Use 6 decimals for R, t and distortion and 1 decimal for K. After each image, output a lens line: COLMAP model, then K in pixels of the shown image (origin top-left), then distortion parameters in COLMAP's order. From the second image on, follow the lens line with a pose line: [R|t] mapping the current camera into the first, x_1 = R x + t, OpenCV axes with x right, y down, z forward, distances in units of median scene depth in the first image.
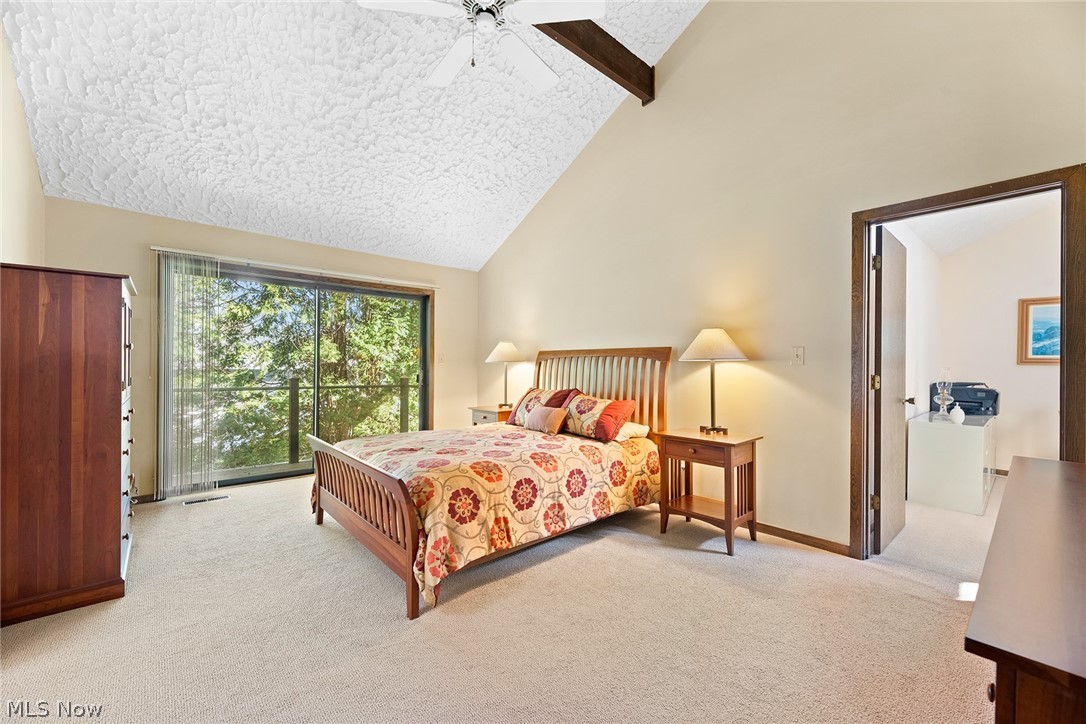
lens RADIAL K [[437.8, 0, 539.7], [0, 437.8, 365.0], [0, 0, 1]] dist [0.006159, -0.001750]
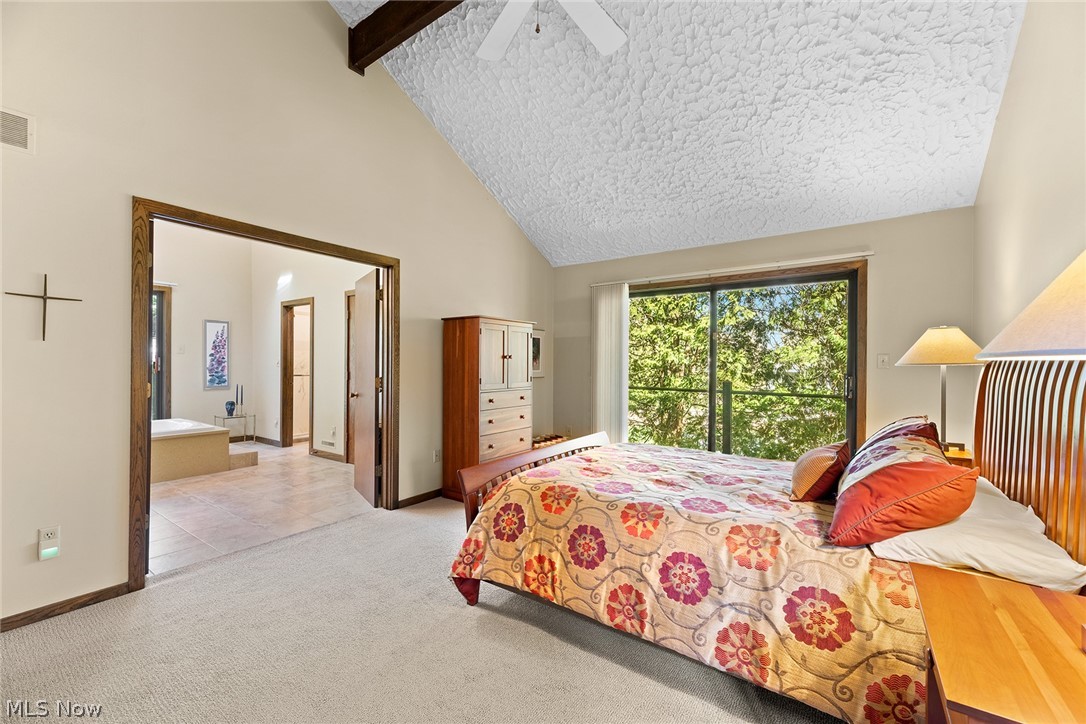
lens RADIAL K [[437.8, 0, 539.3], [0, 437.8, 364.8], [0, 0, 1]] dist [0.006159, -0.001750]
pose [[0.225859, -0.004589, -0.974149, 0.556817], [-0.001946, 0.999985, -0.005162, -0.004938], [0.974158, 0.003062, 0.225847, 0.635172]]
